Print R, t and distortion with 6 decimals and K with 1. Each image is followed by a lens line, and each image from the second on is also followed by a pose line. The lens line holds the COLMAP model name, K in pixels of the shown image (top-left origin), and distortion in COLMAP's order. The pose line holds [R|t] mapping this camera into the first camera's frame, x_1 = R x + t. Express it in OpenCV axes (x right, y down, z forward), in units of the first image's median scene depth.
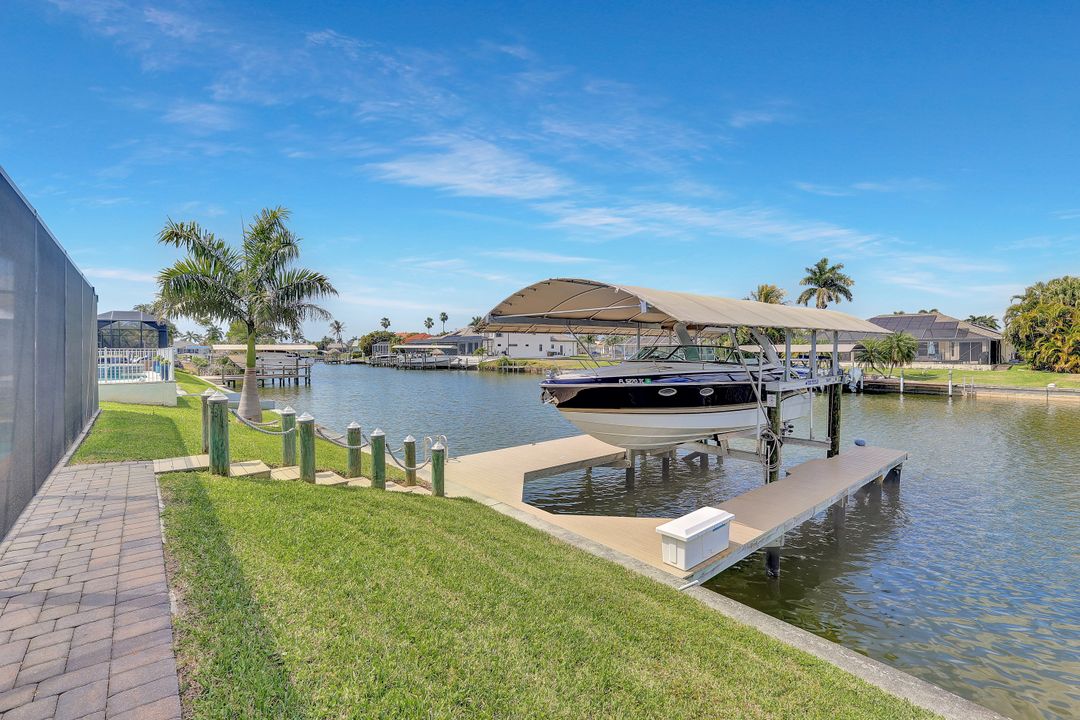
lens RADIAL K [[487.1, 0, 535.4], [0, 487.1, 353.5], [0, 0, 1]] dist [-0.006909, 0.005166]
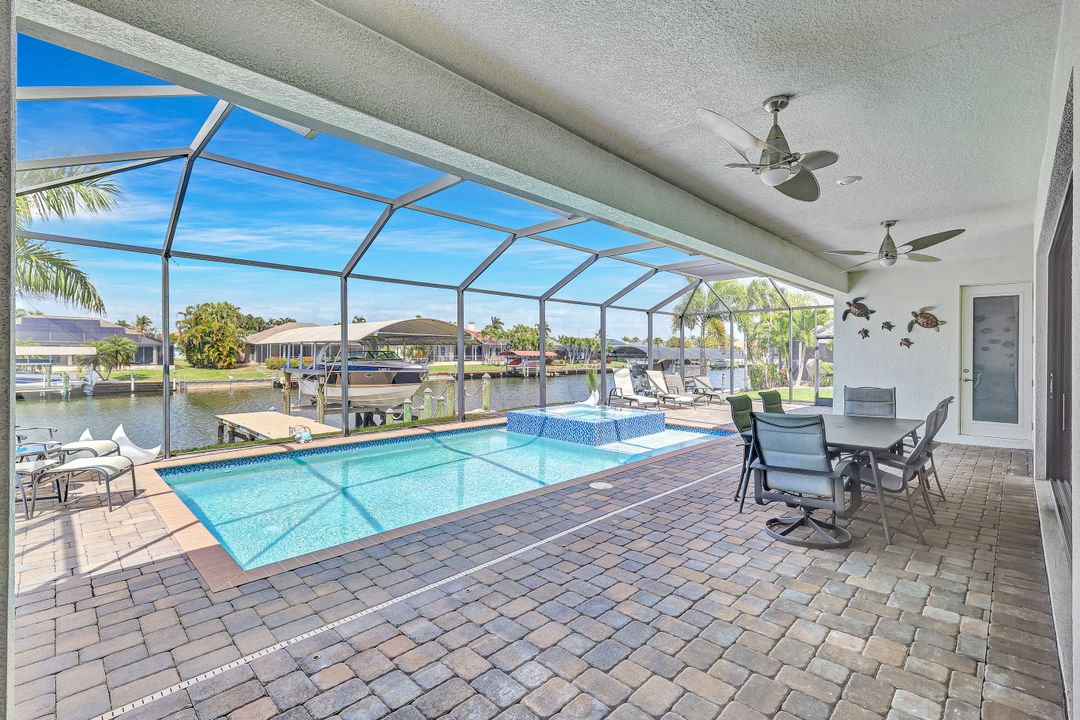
lens RADIAL K [[487.1, 0, 545.0], [0, 487.1, 352.6], [0, 0, 1]] dist [-0.006909, 0.005166]
pose [[-0.077729, 0.004313, 0.996965, -0.434986], [0.005586, 0.999977, -0.003890, 0.000384], [-0.996959, 0.005266, -0.077751, 0.144294]]
